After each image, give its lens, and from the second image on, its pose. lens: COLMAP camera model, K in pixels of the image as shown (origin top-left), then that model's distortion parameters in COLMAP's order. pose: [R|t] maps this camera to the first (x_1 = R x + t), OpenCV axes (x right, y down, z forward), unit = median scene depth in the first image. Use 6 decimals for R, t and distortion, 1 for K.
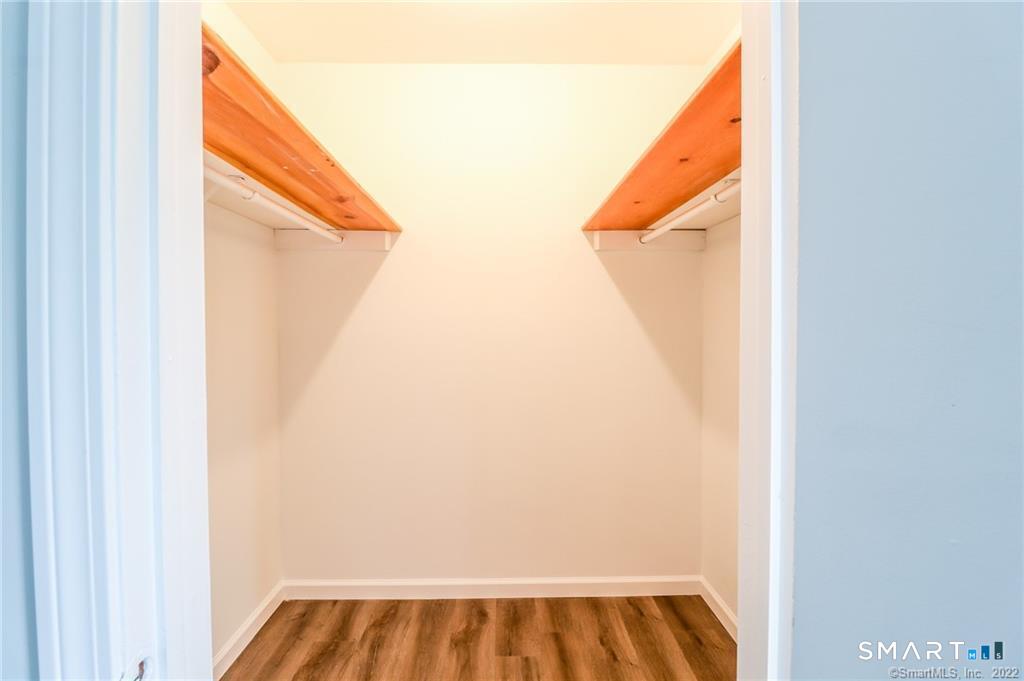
lens RADIAL K [[476.1, 0, 519.6], [0, 476.1, 340.2], [0, 0, 1]] dist [-0.004147, -0.010809]
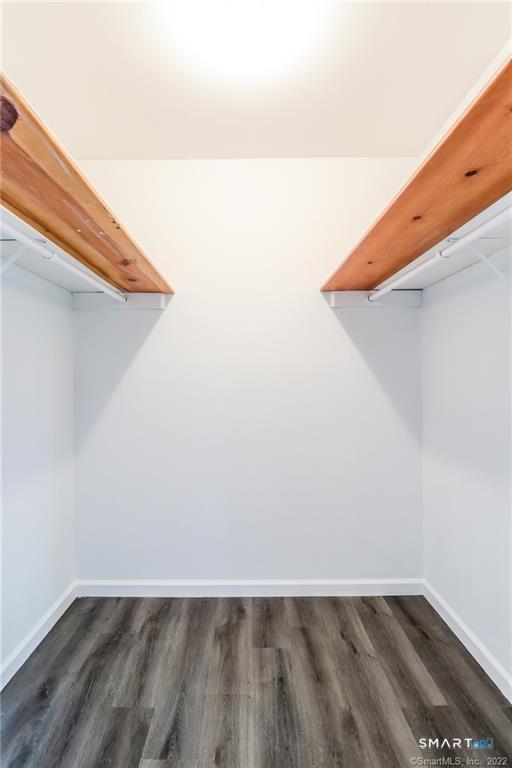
lens RADIAL K [[357.1, 0, 249.2], [0, 357.1, 381.5], [0, 0, 1]] dist [-0.004147, -0.010809]
pose [[0.999603, -0.006917, -0.027310, -0.030421], [0.005983, 0.999399, -0.034140, 0.033459], [0.027530, 0.033963, 0.999044, 0.091359]]
